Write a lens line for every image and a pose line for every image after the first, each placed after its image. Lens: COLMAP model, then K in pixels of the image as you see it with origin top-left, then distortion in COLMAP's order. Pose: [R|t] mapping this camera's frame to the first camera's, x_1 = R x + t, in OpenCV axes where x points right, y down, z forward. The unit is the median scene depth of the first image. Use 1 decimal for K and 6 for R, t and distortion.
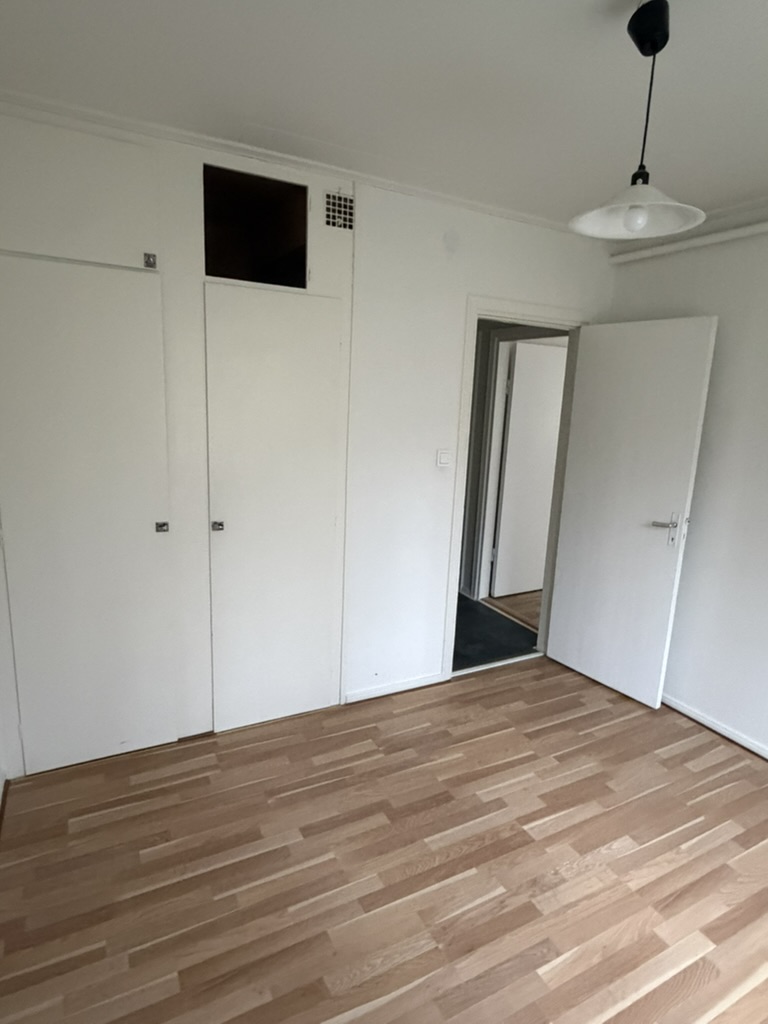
lens RADIAL K [[576.2, 0, 384.0], [0, 576.2, 512.0], [0, 0, 1]] dist [-0.004037, -0.000916]
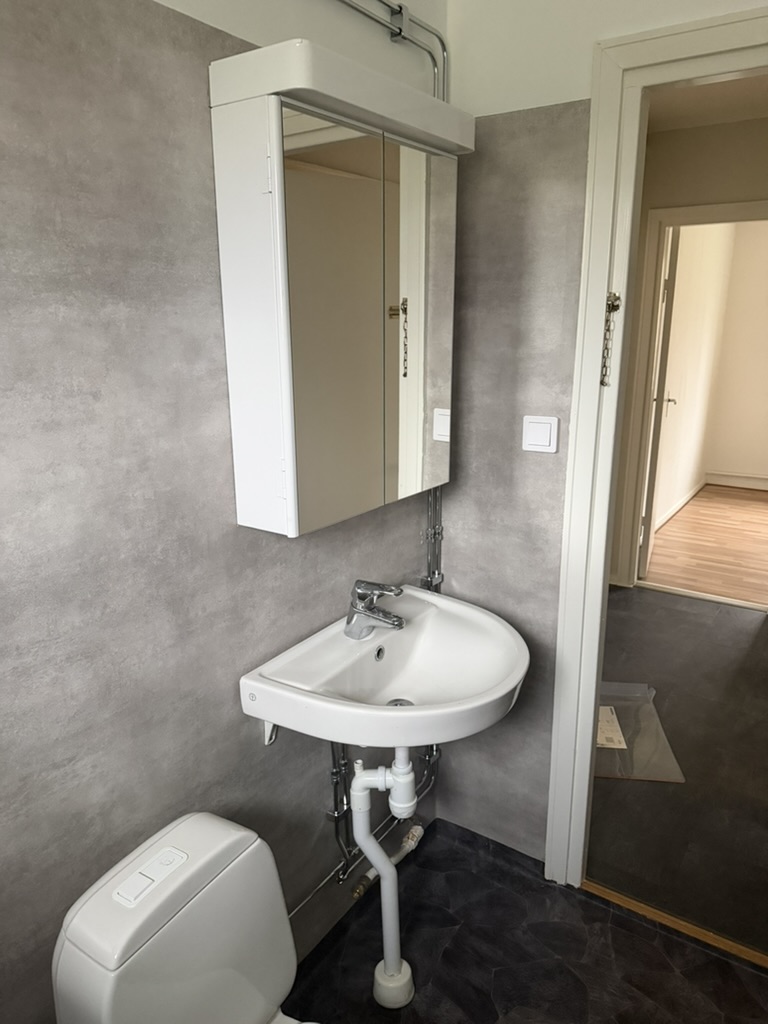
lens RADIAL K [[718.9, 0, 384.0], [0, 718.9, 512.0], [0, 0, 1]] dist [-0.000136, -0.007240]
pose [[-0.476622, -0.276649, 0.834444, -0.599852], [0.165388, 0.904027, 0.394185, -0.498111], [-0.863411, 0.325884, -0.385125, 2.341432]]
